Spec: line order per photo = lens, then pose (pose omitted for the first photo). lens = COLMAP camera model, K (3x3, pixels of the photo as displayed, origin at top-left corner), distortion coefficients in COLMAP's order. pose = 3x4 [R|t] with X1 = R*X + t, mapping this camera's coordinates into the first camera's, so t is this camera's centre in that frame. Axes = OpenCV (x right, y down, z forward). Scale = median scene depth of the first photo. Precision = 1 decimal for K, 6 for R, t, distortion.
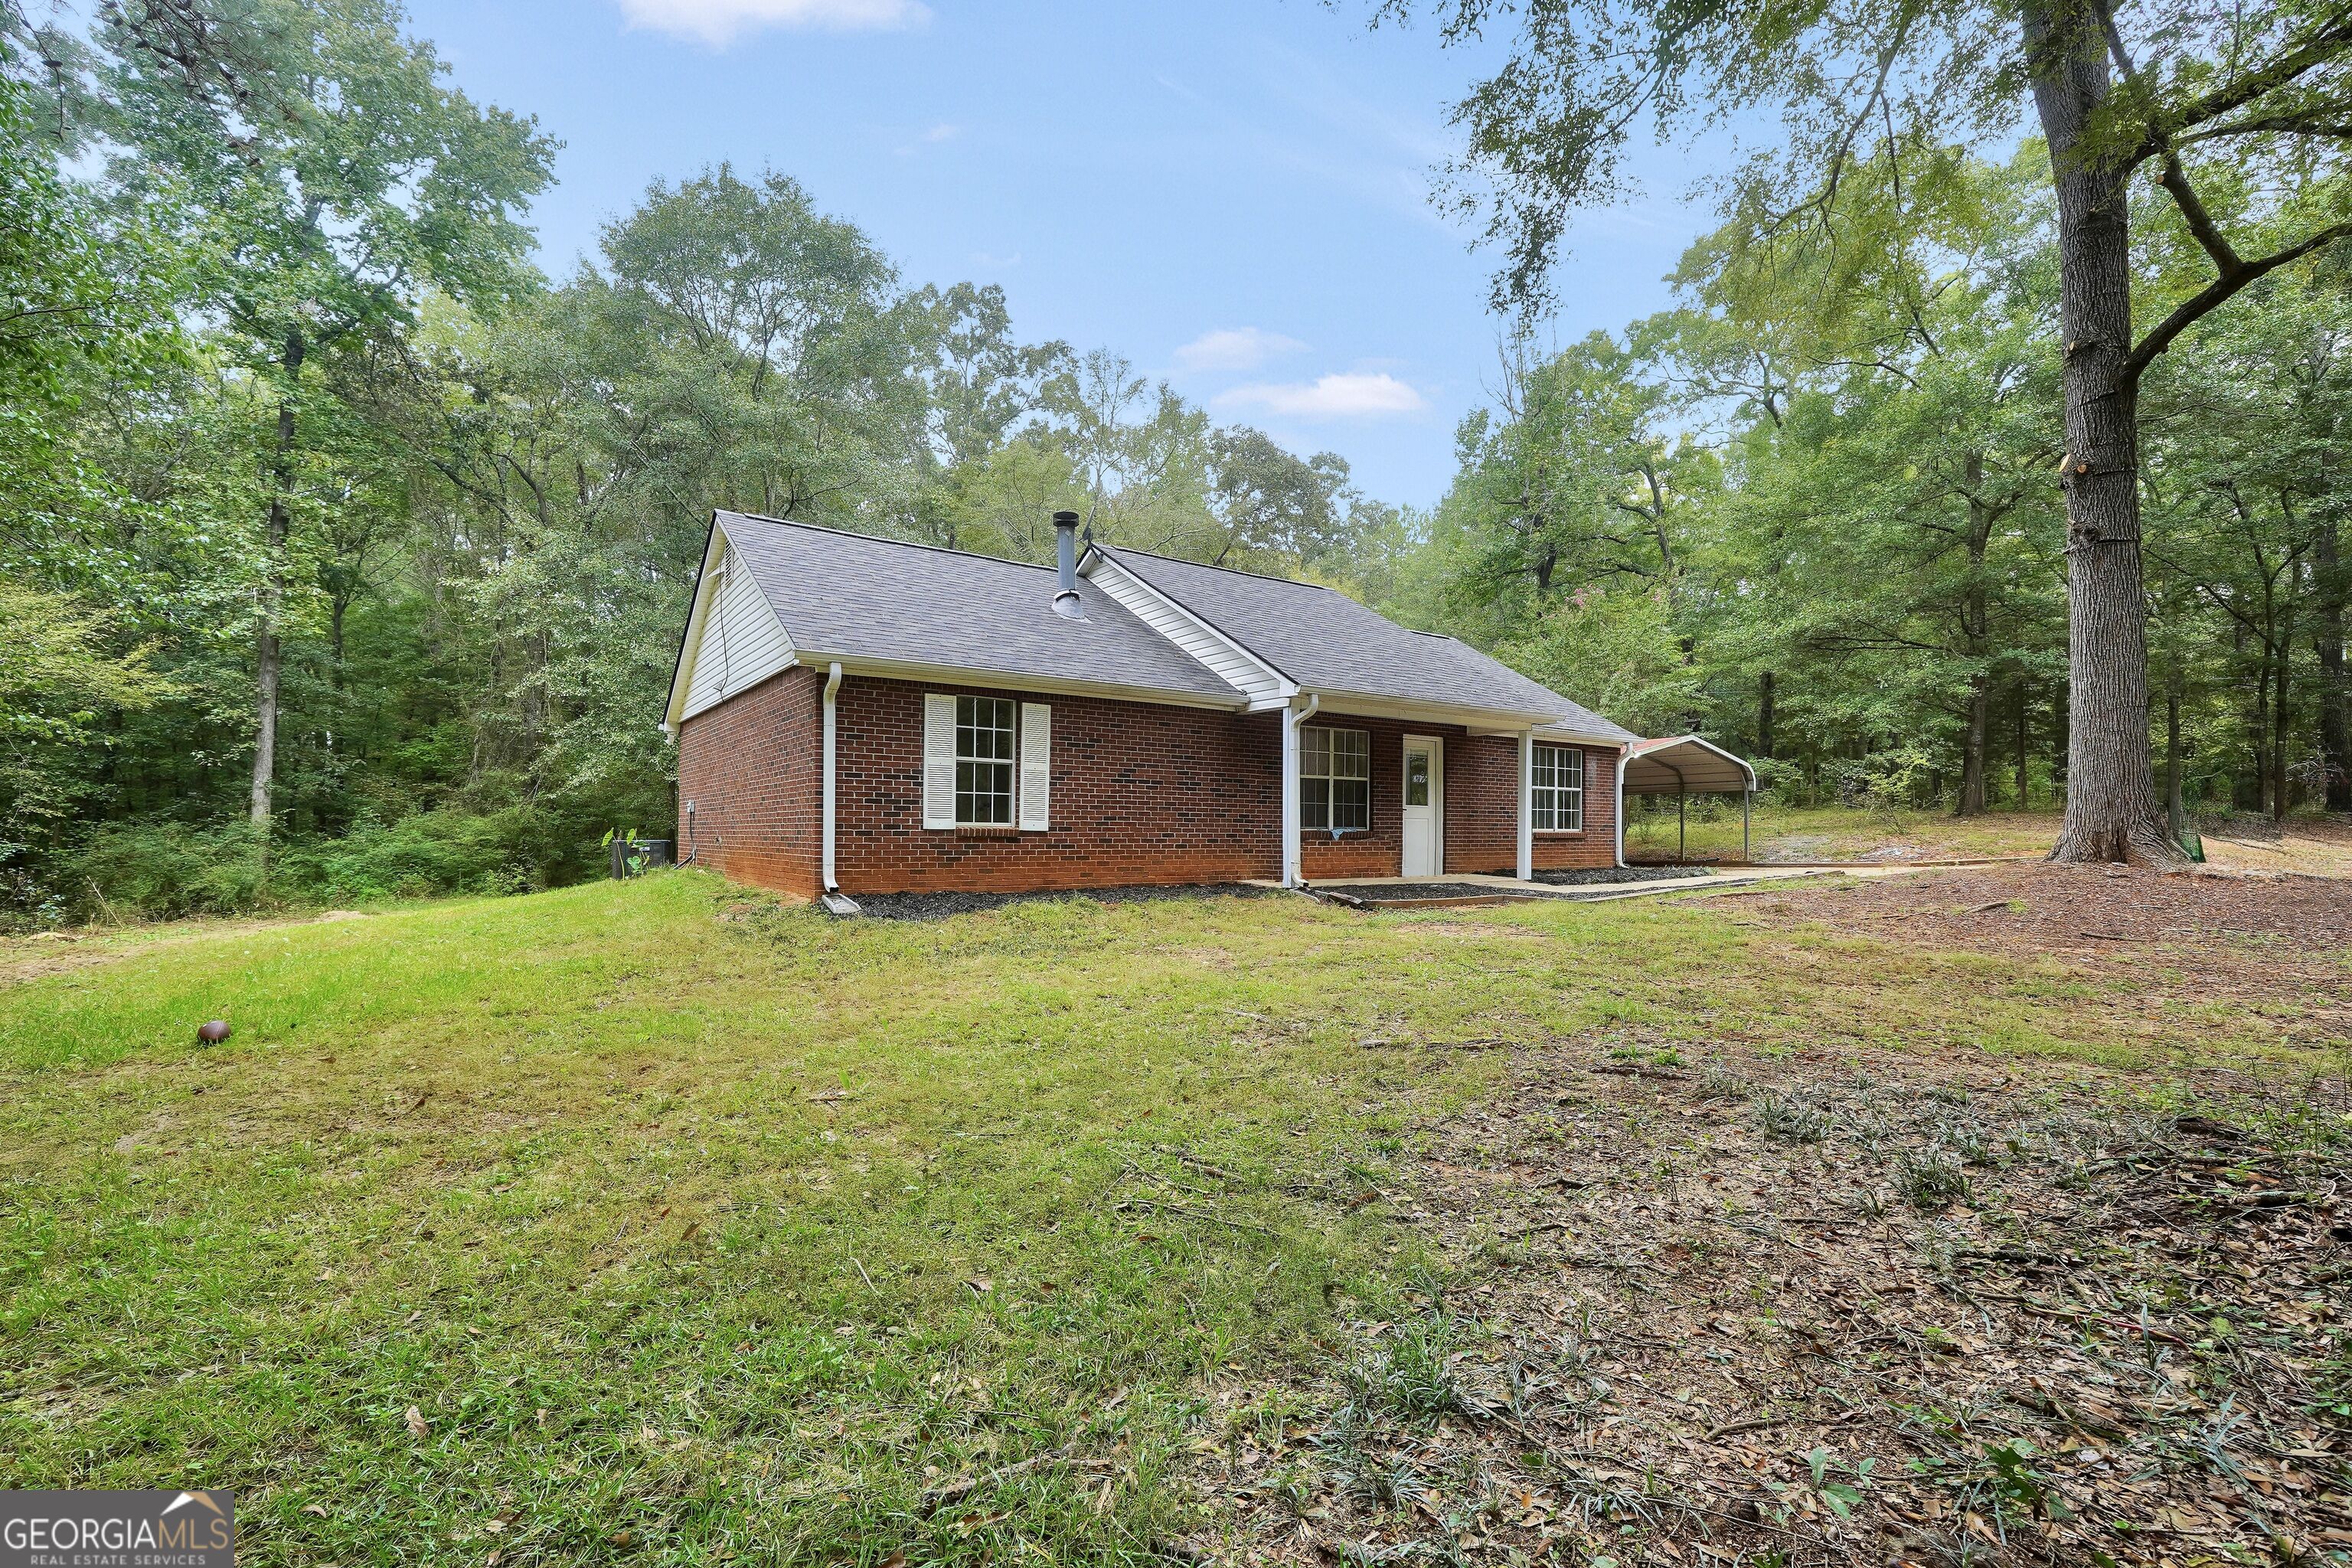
lens RADIAL K [[993.4, 0, 1176.0], [0, 993.4, 784.0], [0, 0, 1]] dist [-0.024386, 0.008611]
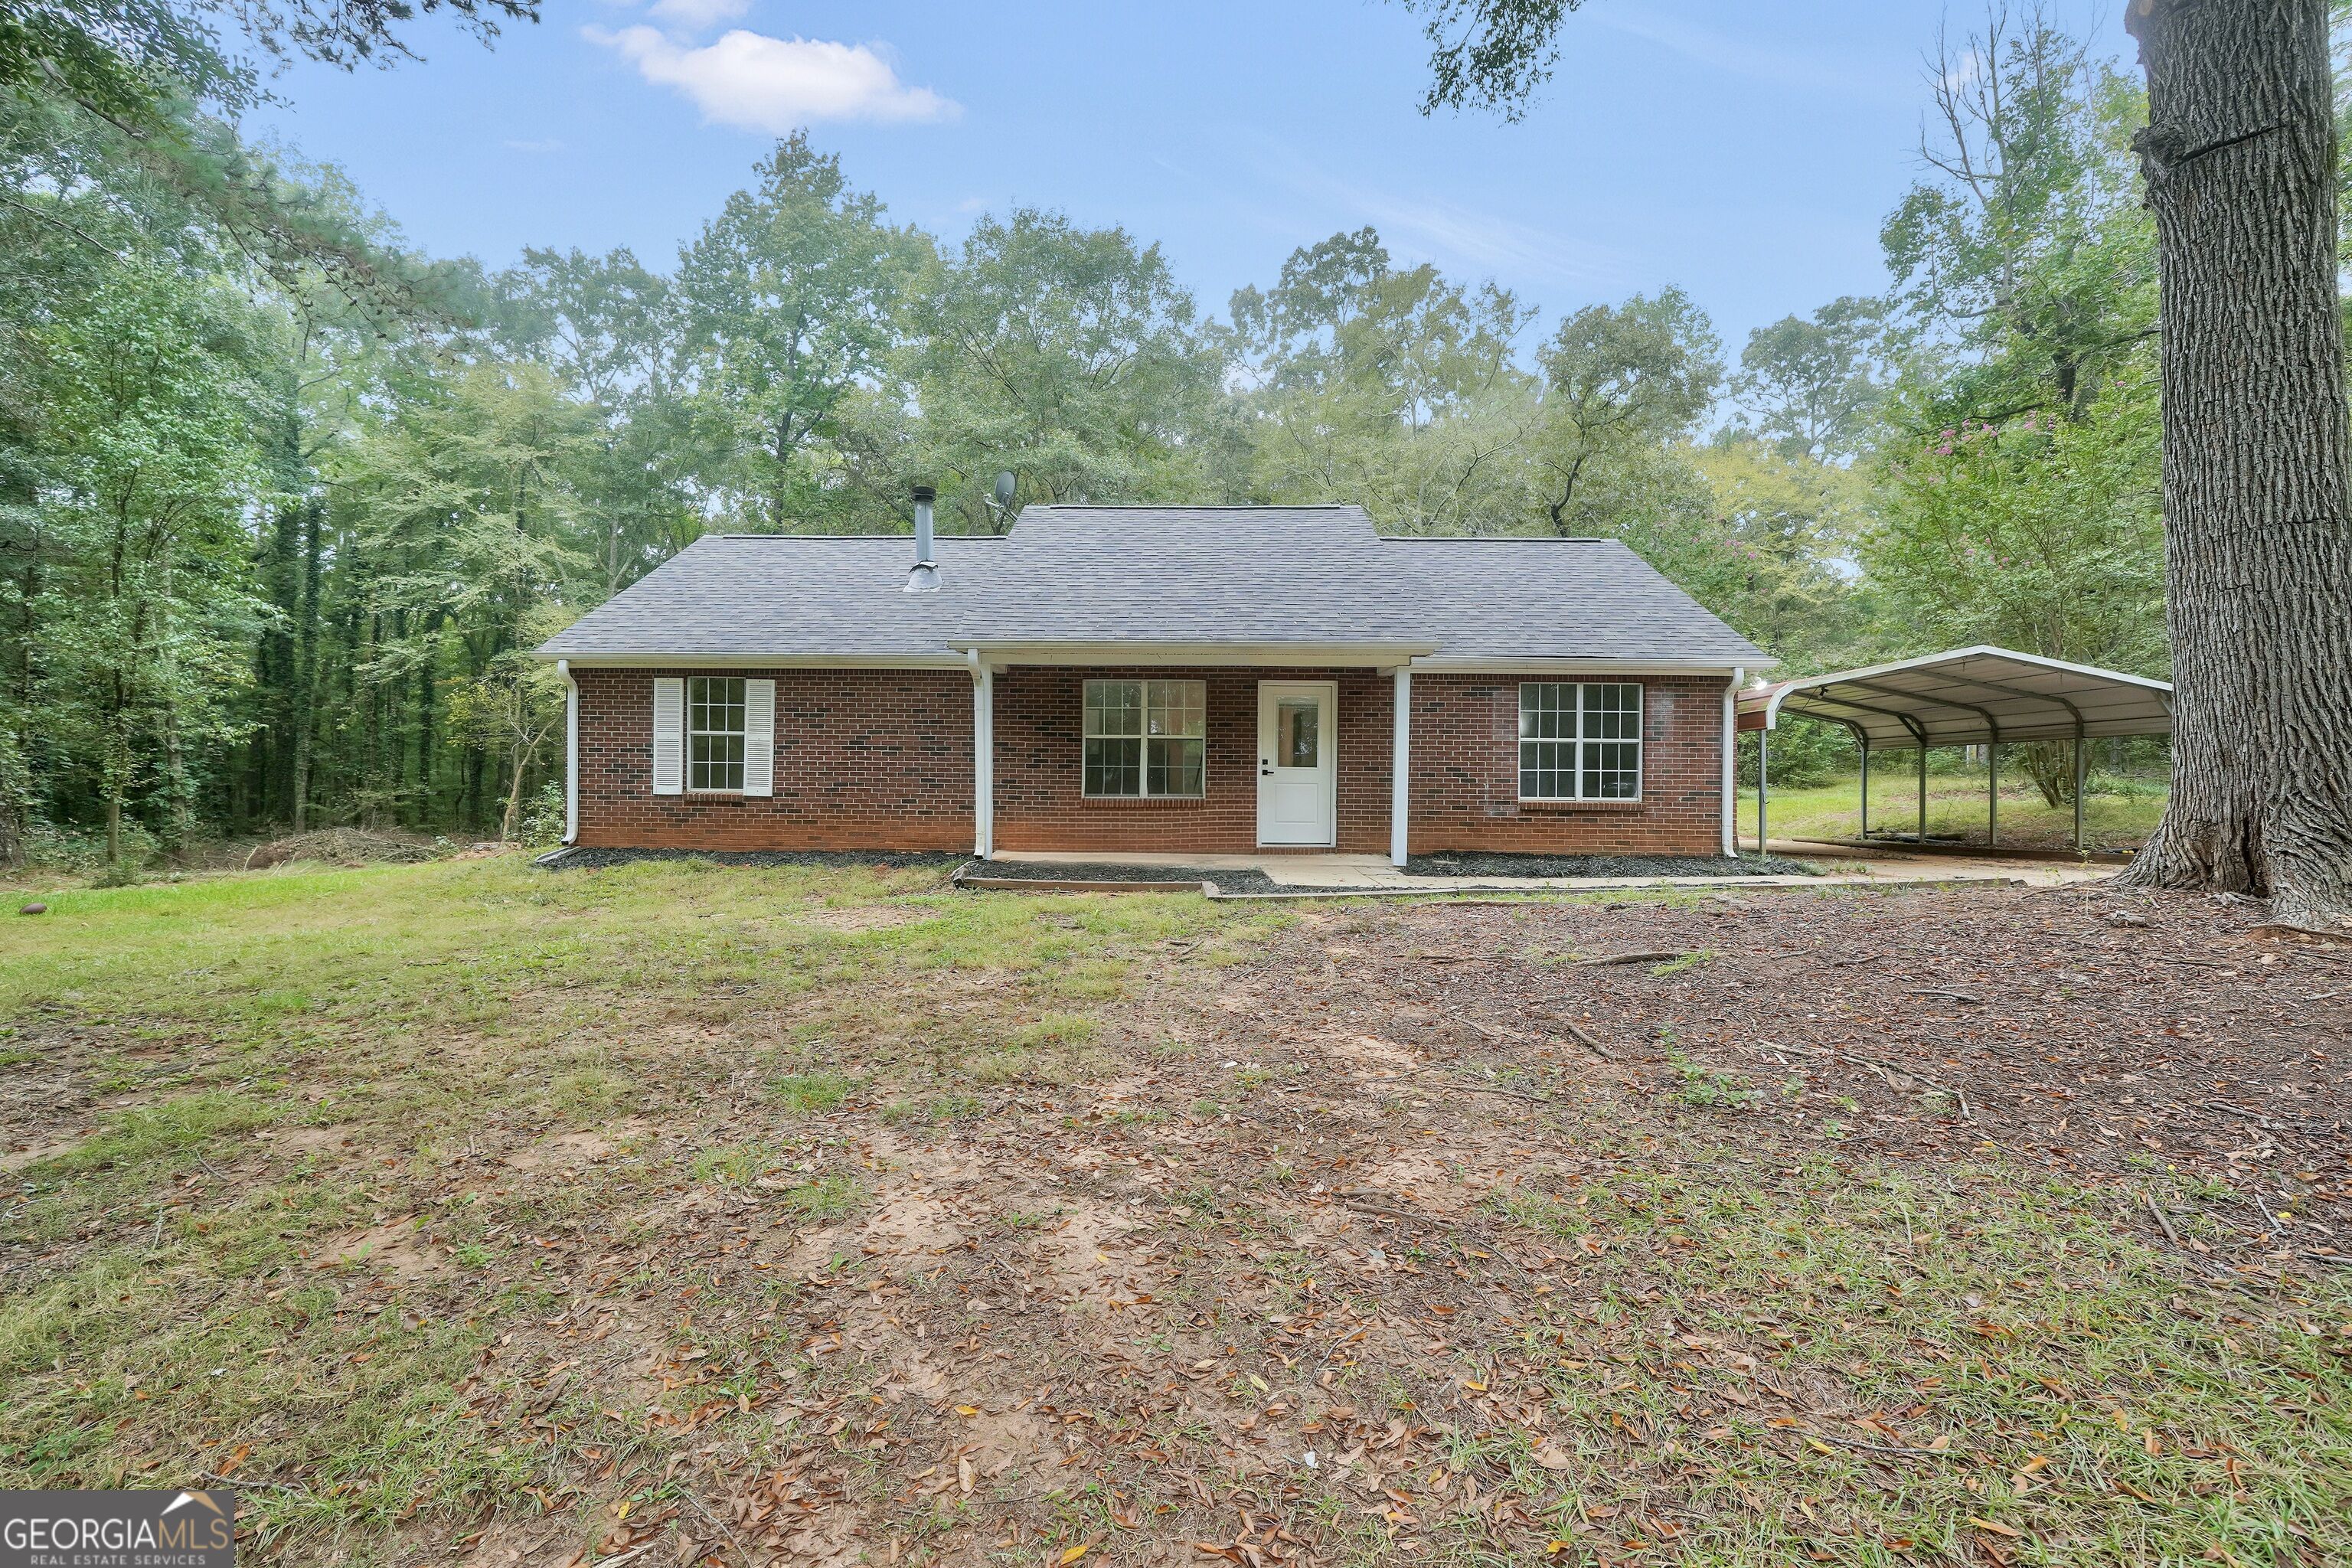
lens RADIAL K [[993.4, 0, 1176.0], [0, 993.4, 784.0], [0, 0, 1]] dist [-0.024386, 0.008611]
pose [[0.807512, -0.006503, -0.589816, 0.864840], [0.023076, 0.999522, 0.020572, 0.021812], [0.589400, -0.030223, 0.807276, 0.390592]]
